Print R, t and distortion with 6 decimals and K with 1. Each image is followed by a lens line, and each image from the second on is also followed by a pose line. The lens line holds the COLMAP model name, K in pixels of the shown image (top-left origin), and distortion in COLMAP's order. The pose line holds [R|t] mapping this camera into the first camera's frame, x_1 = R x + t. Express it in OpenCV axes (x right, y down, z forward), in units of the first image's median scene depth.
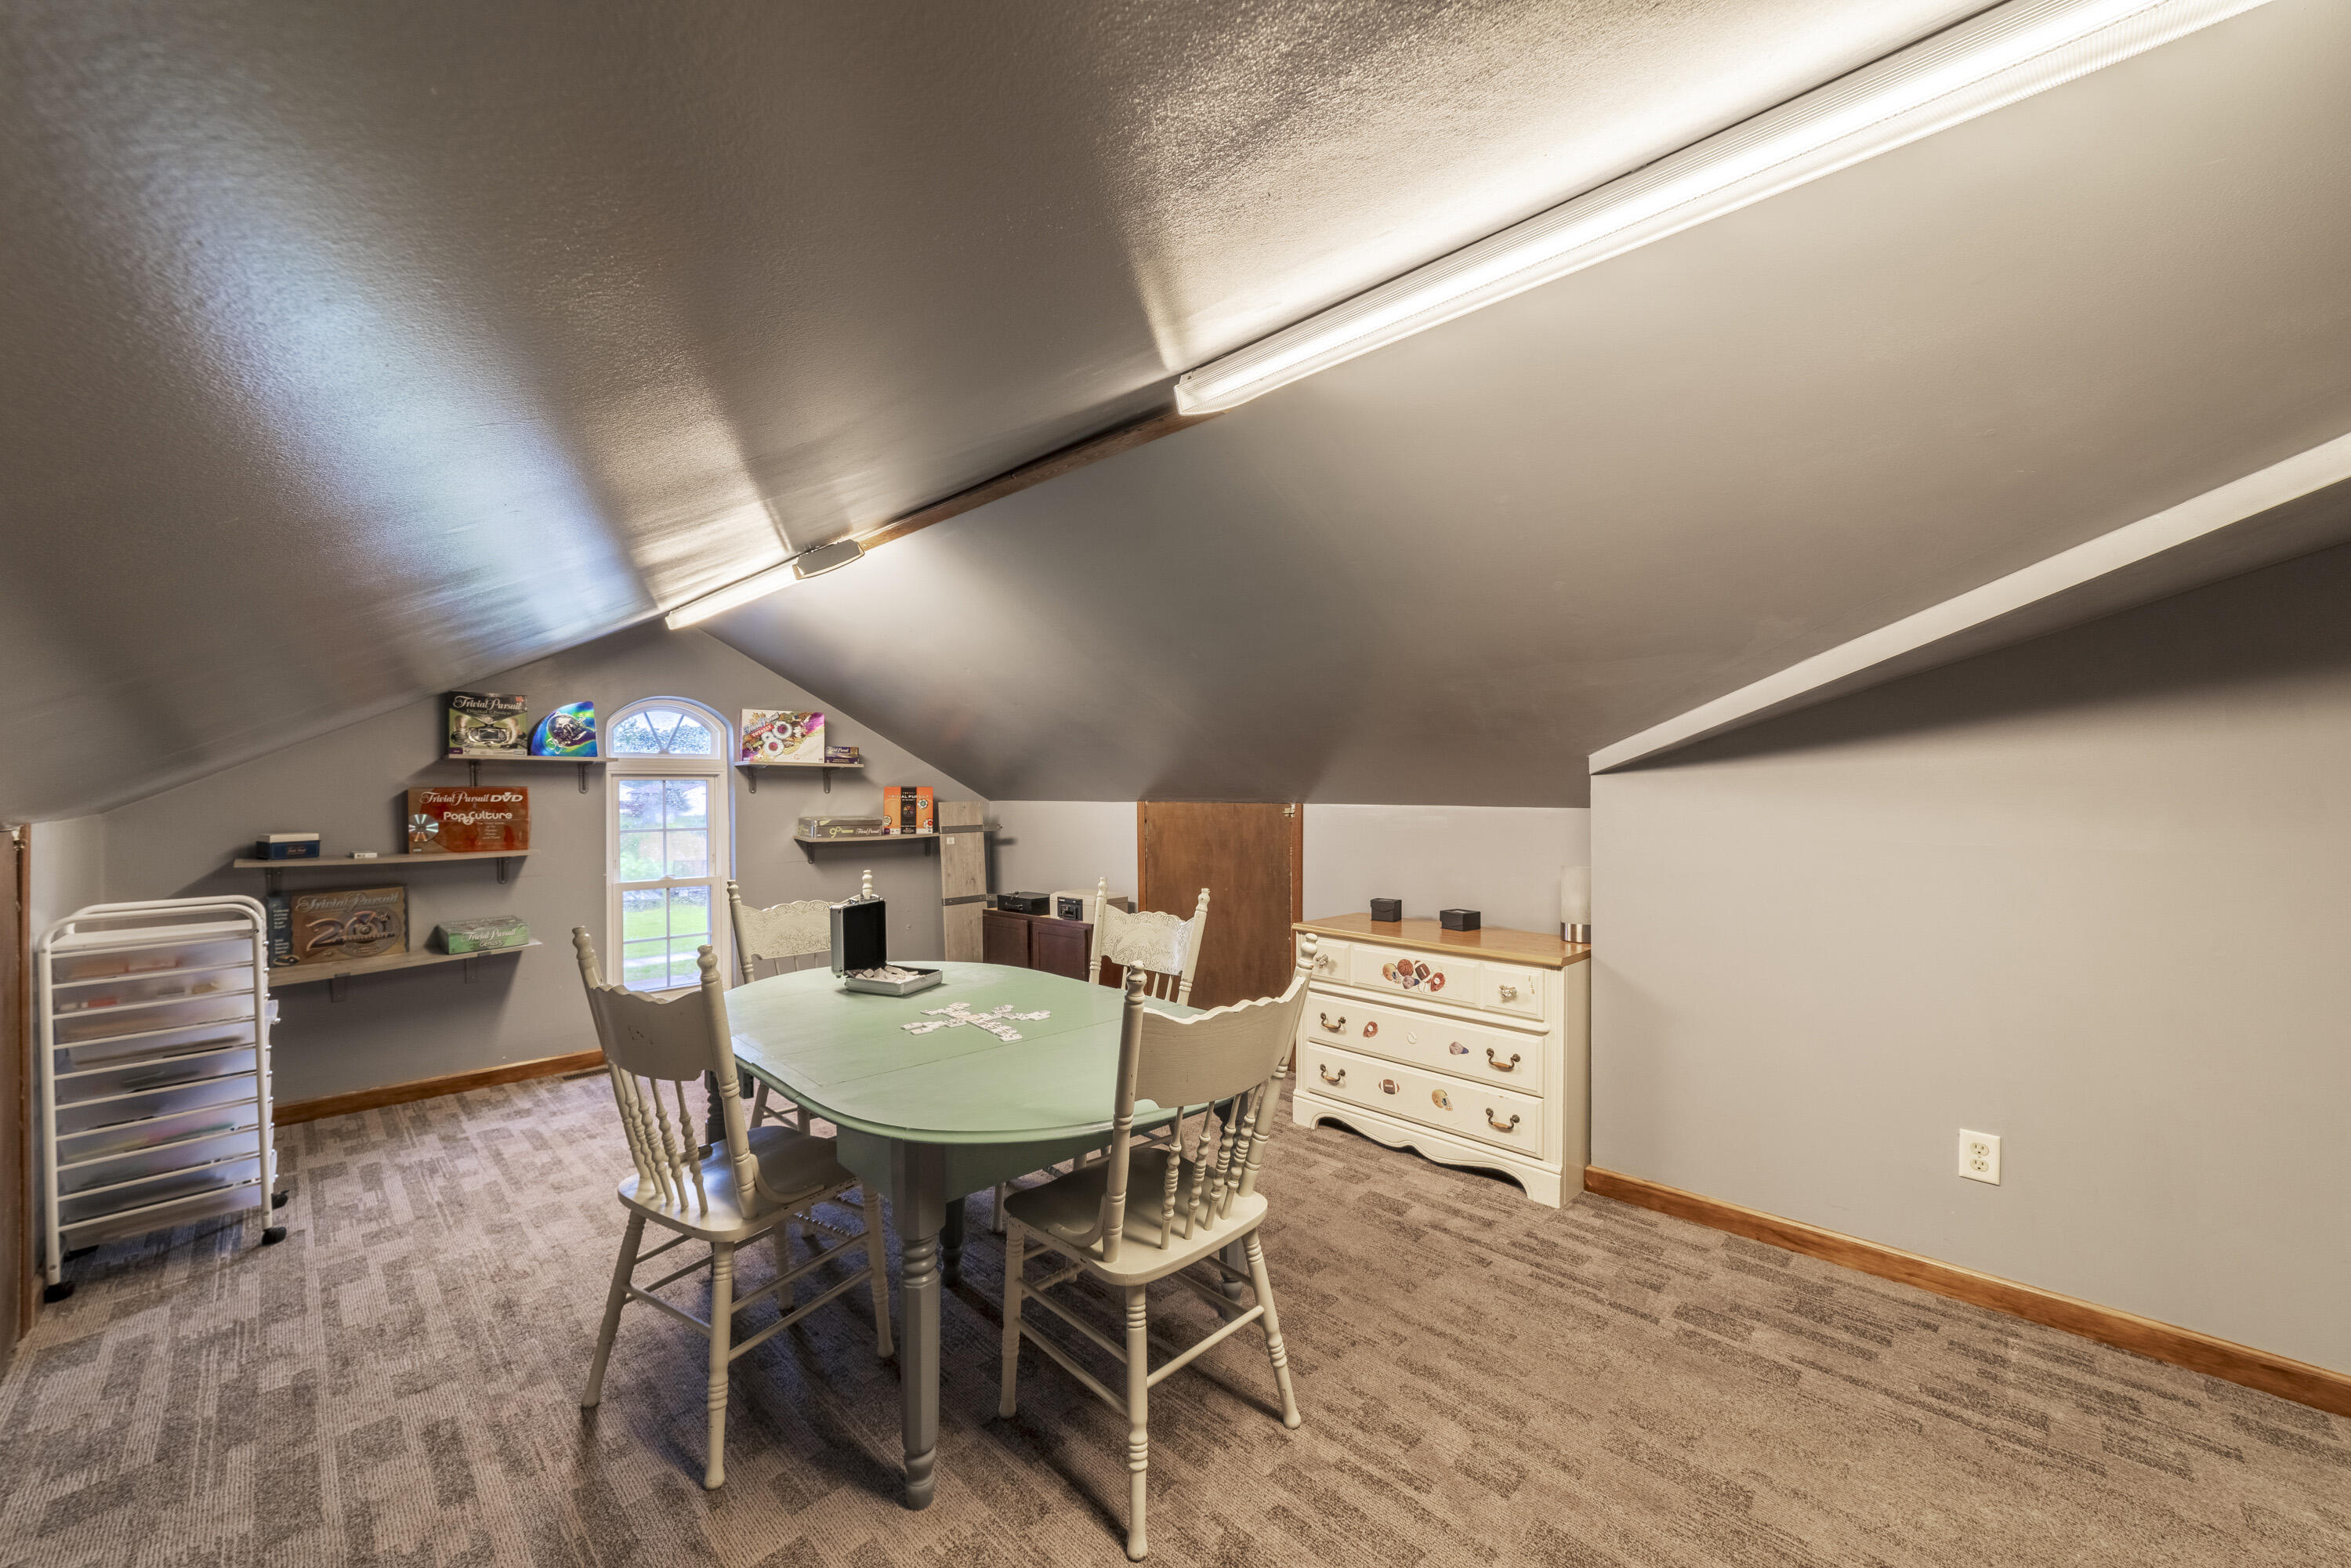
lens RADIAL K [[899.5, 0, 1173.6], [0, 899.5, 787.4], [0, 0, 1]] dist [0.002032, 0.000166]
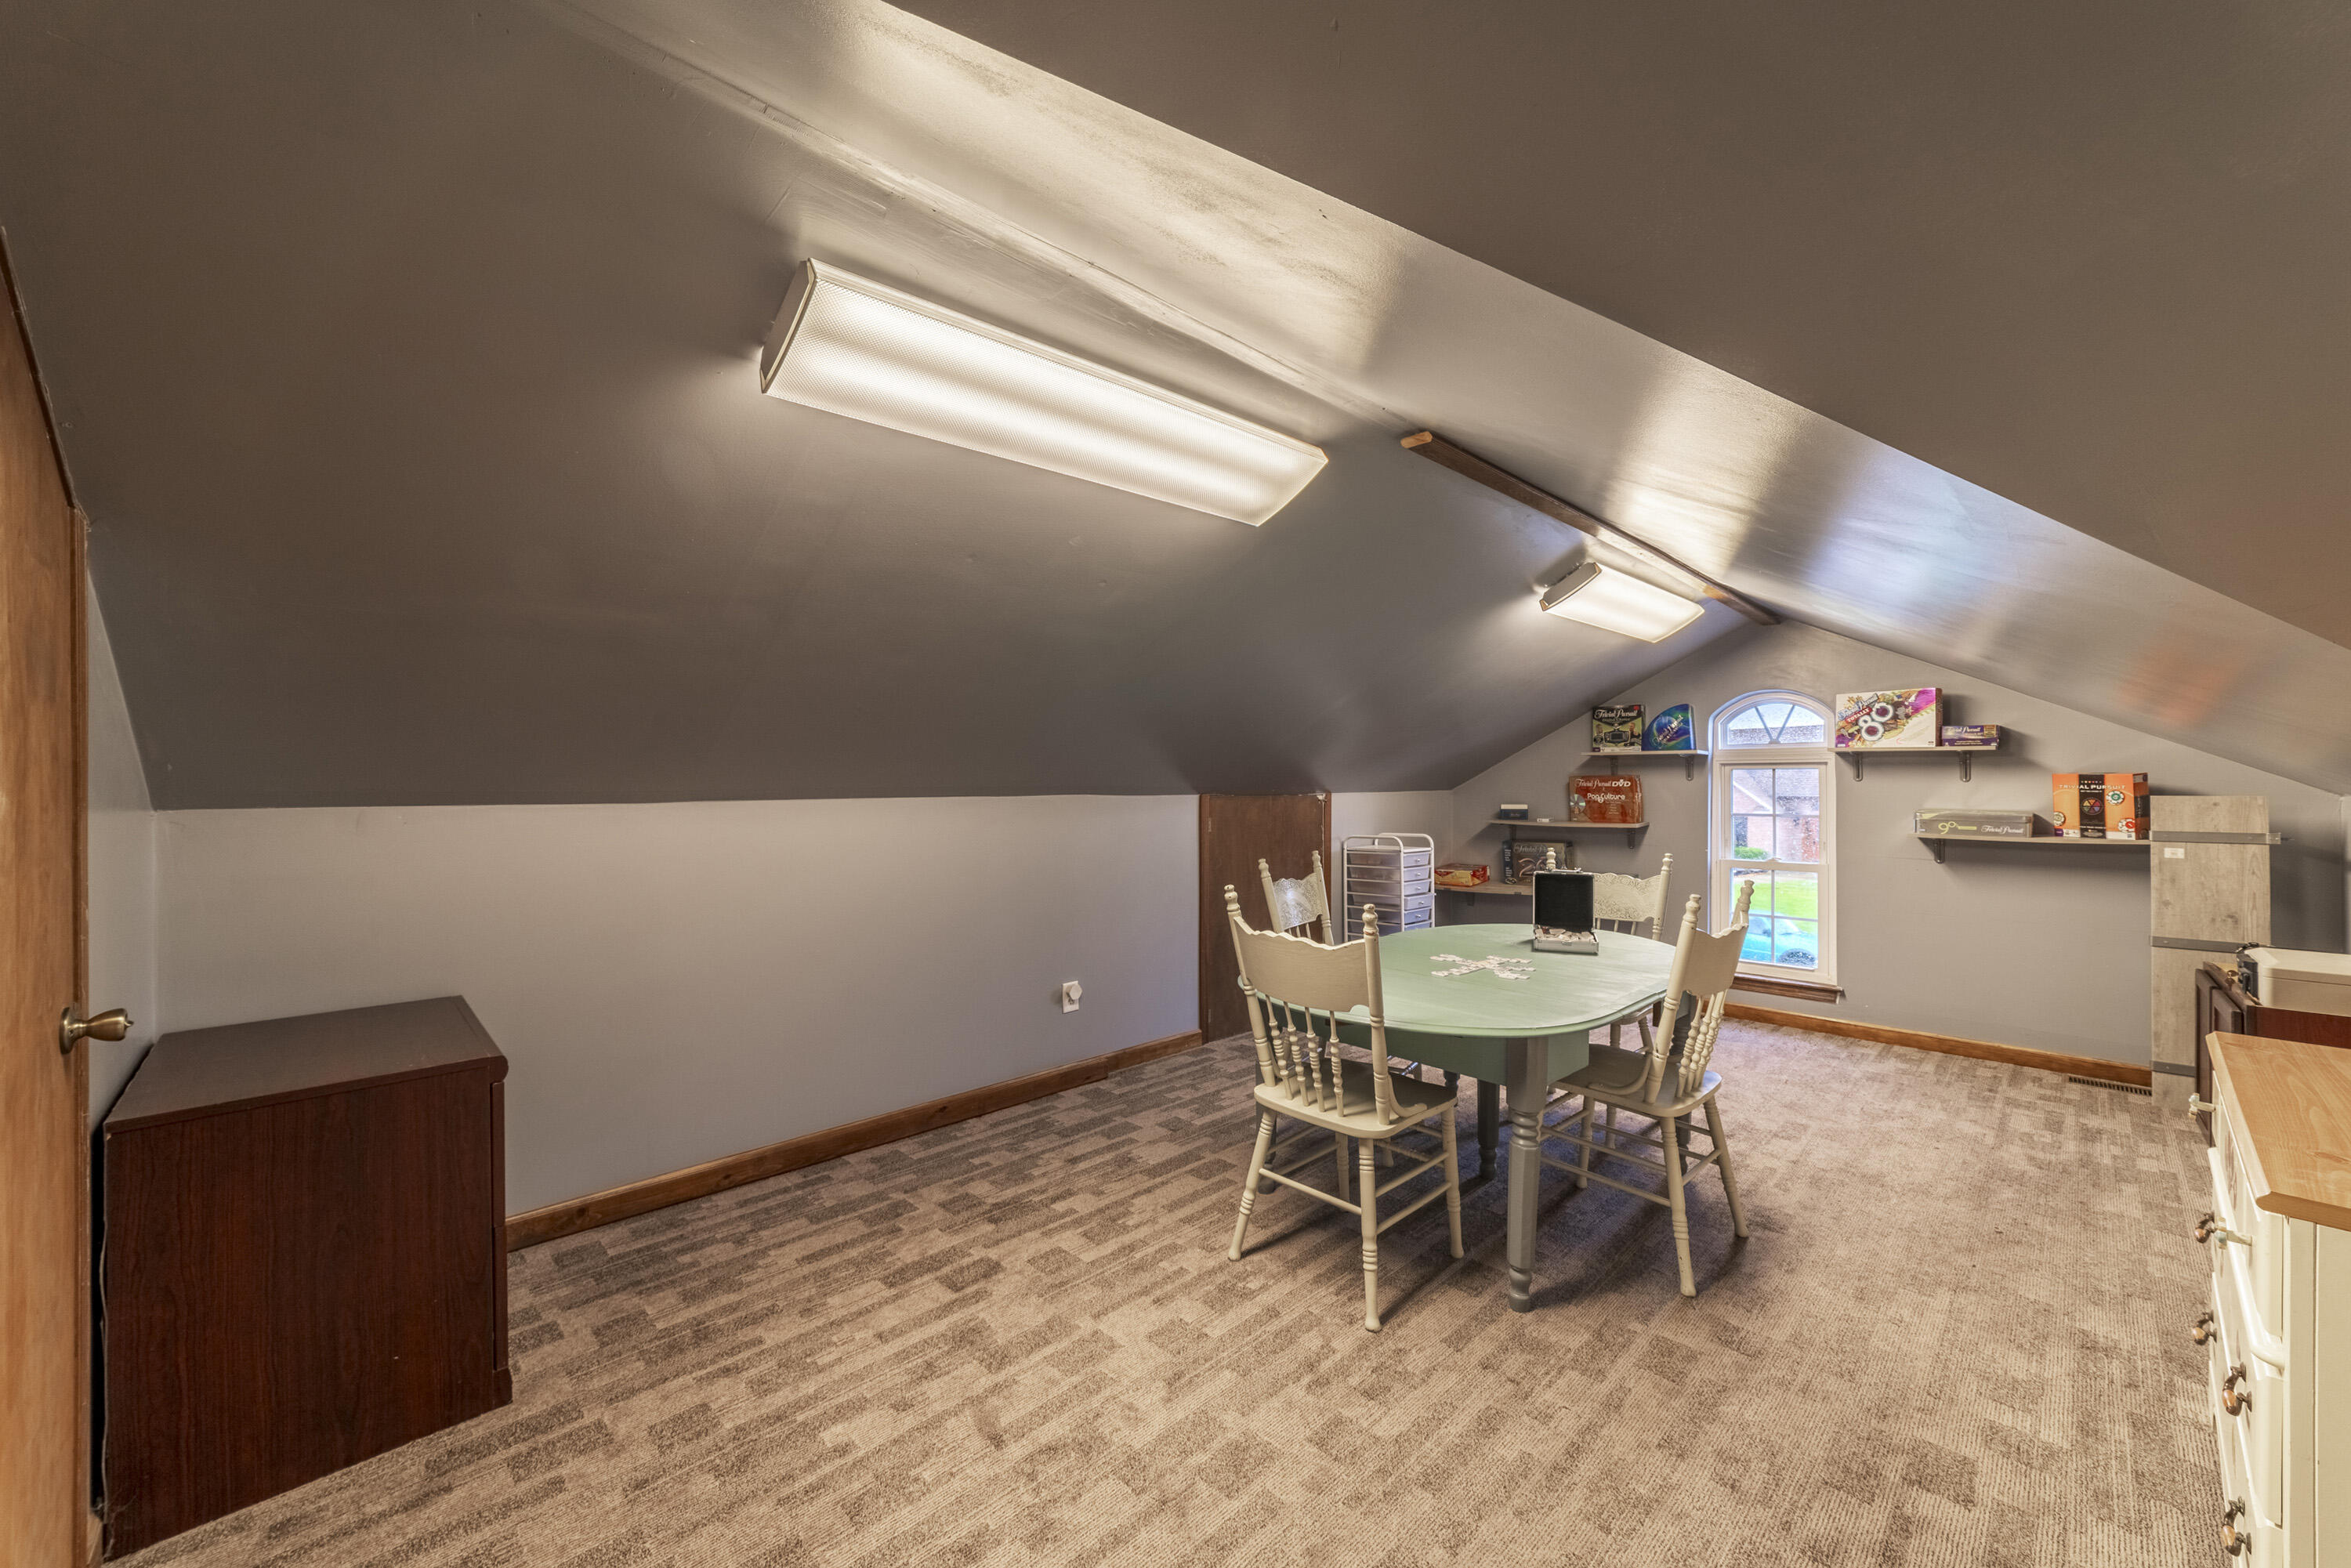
lens RADIAL K [[899.5, 0, 1173.4], [0, 899.5, 781.3], [0, 0, 1]] dist [0.002032, 0.000166]
pose [[-0.010697, 0.005016, -0.999930, 0.489769], [0.004450, 0.999978, 0.004969, -0.001372], [0.999933, -0.004396, -0.010719, 0.290057]]
